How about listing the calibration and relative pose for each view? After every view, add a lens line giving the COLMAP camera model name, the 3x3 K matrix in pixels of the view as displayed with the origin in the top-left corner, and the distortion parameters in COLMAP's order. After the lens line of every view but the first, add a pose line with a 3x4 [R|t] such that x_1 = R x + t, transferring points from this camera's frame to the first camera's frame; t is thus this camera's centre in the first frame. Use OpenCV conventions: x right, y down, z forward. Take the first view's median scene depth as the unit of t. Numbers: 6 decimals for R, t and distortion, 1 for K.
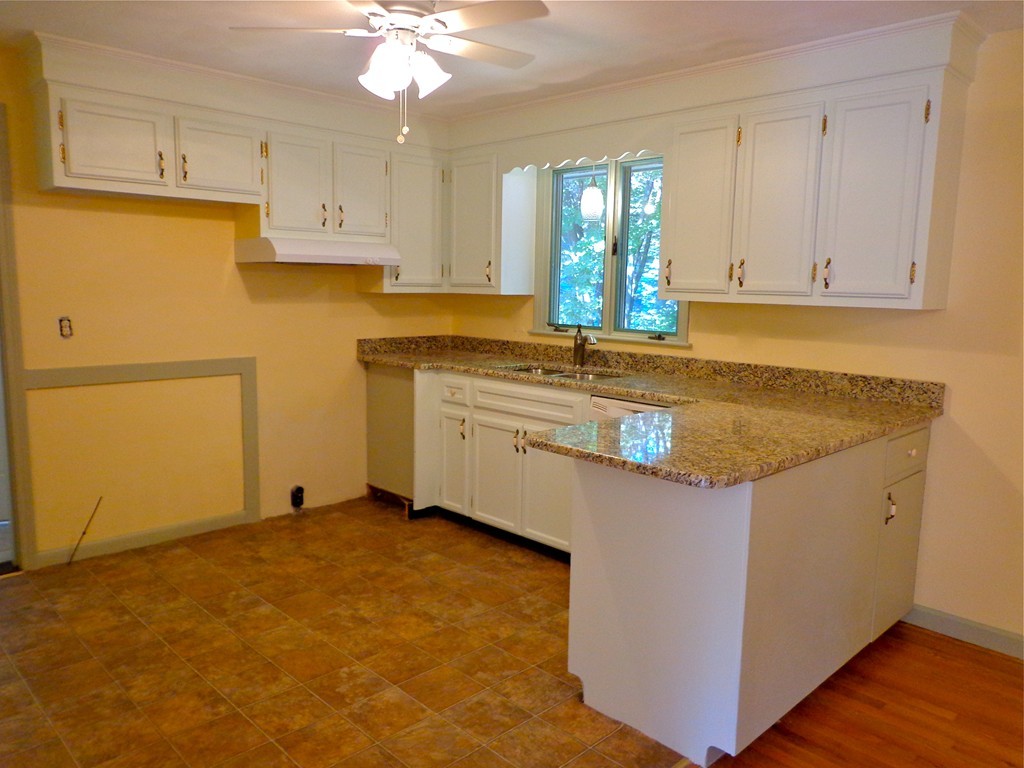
lens RADIAL K [[758.5, 0, 515.0], [0, 758.5, 381.4], [0, 0, 1]] dist [-0.010284, 0.015968]
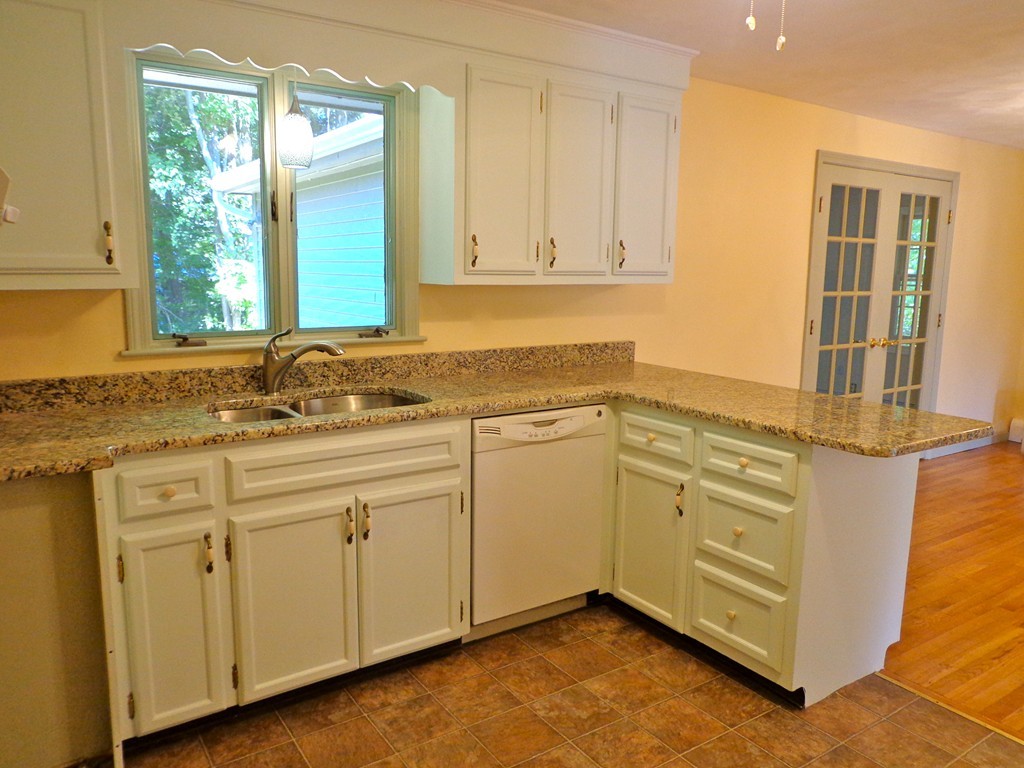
lens RADIAL K [[758.5, 0, 511.0], [0, 758.5, 378.7], [0, 0, 1]] dist [-0.010284, 0.015968]
pose [[0.182995, -0.168096, 0.968636, -0.536402], [0.118917, 0.981824, 0.147919, -0.111339], [-0.975895, 0.088119, 0.199658, 0.724030]]
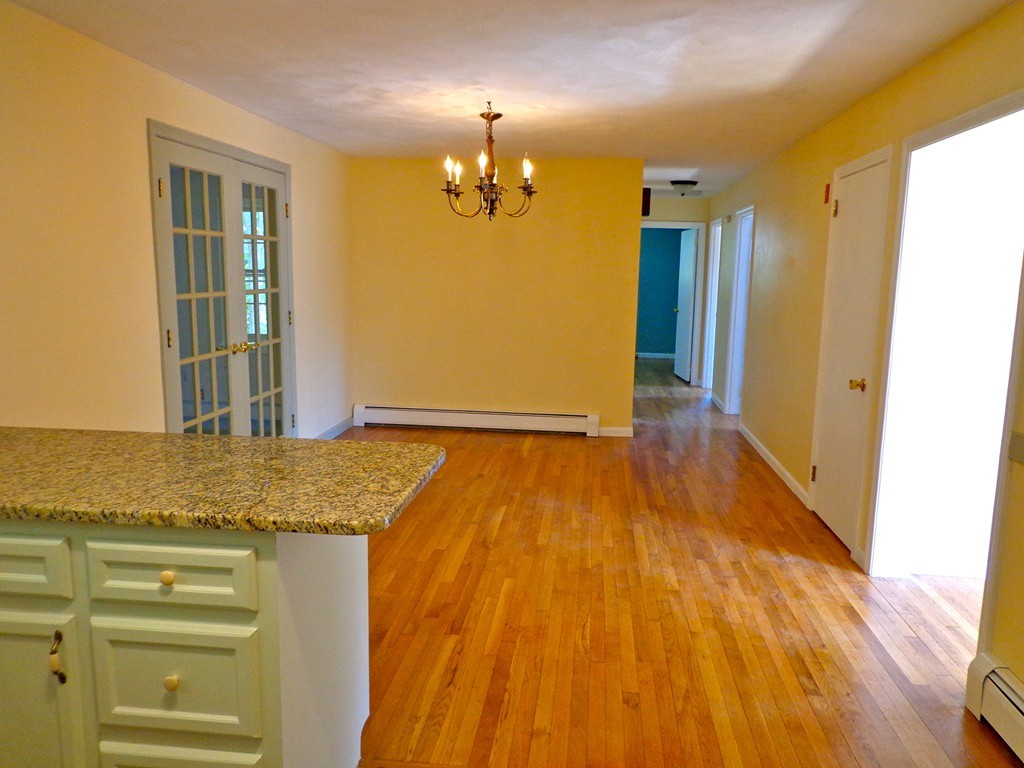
lens RADIAL K [[758.5, 0, 512.4], [0, 758.5, 379.2], [0, 0, 1]] dist [-0.010284, 0.015968]
pose [[-0.629089, -0.146662, 0.763372, -0.316843], [0.076443, 0.965608, 0.248512, -0.115716], [-0.773565, 0.214691, -0.596242, 0.743006]]
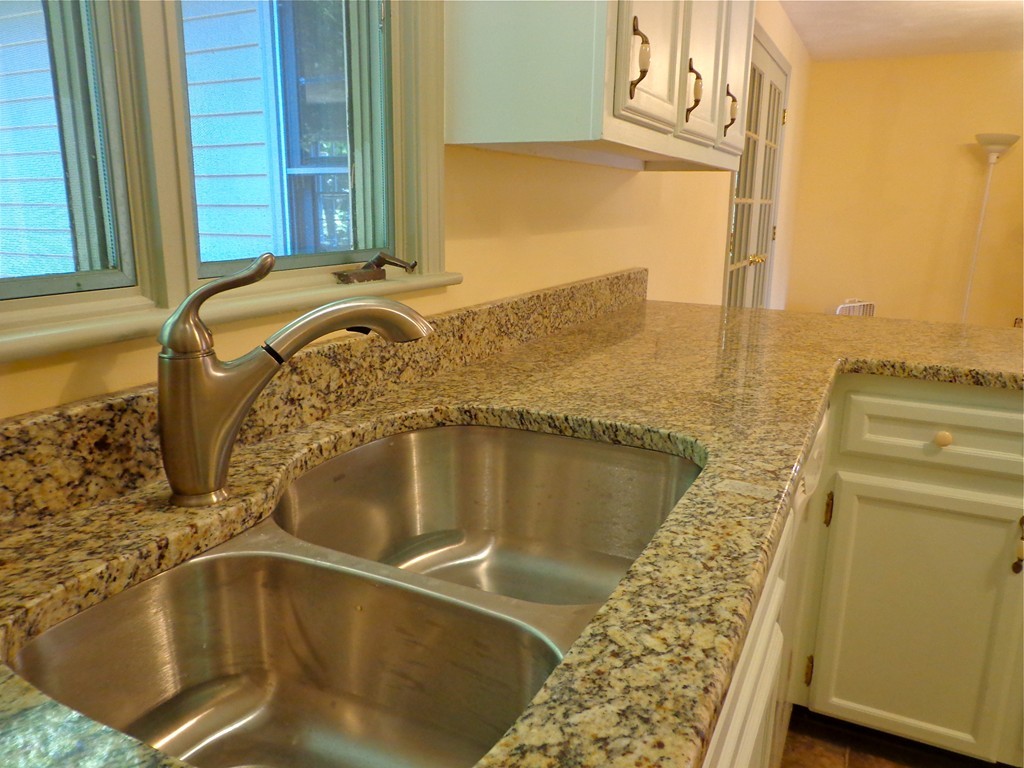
lens RADIAL K [[758.5, 0, 517.8], [0, 758.5, 380.4], [0, 0, 1]] dist [-0.010284, 0.015968]
pose [[-0.333234, -0.243205, 0.910937, -0.110084], [0.100228, 0.951547, 0.290711, -0.098591], [-0.937502, 0.188176, -0.292712, 1.048945]]
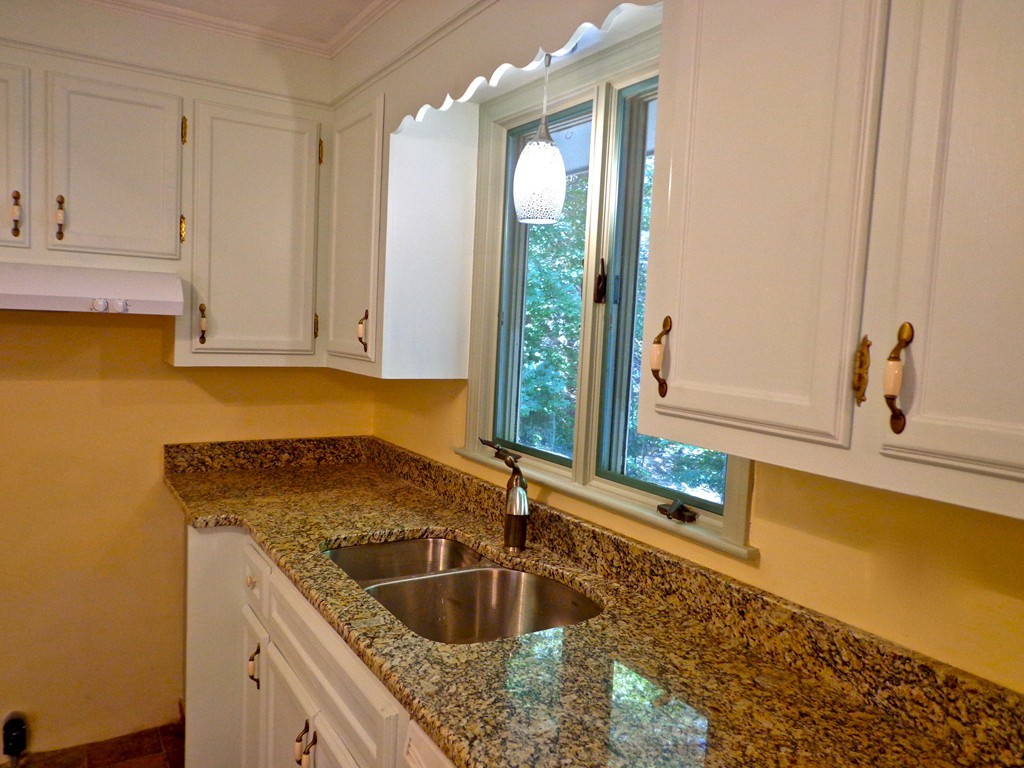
lens RADIAL K [[758.5, 0, 508.2], [0, 758.5, 387.5], [0, 0, 1]] dist [-0.010284, 0.015968]
pose [[0.973969, 0.043682, -0.222432, 0.188158], [-0.055410, 0.997368, -0.046760, -0.100160], [0.219804, 0.057868, 0.973826, 0.599219]]
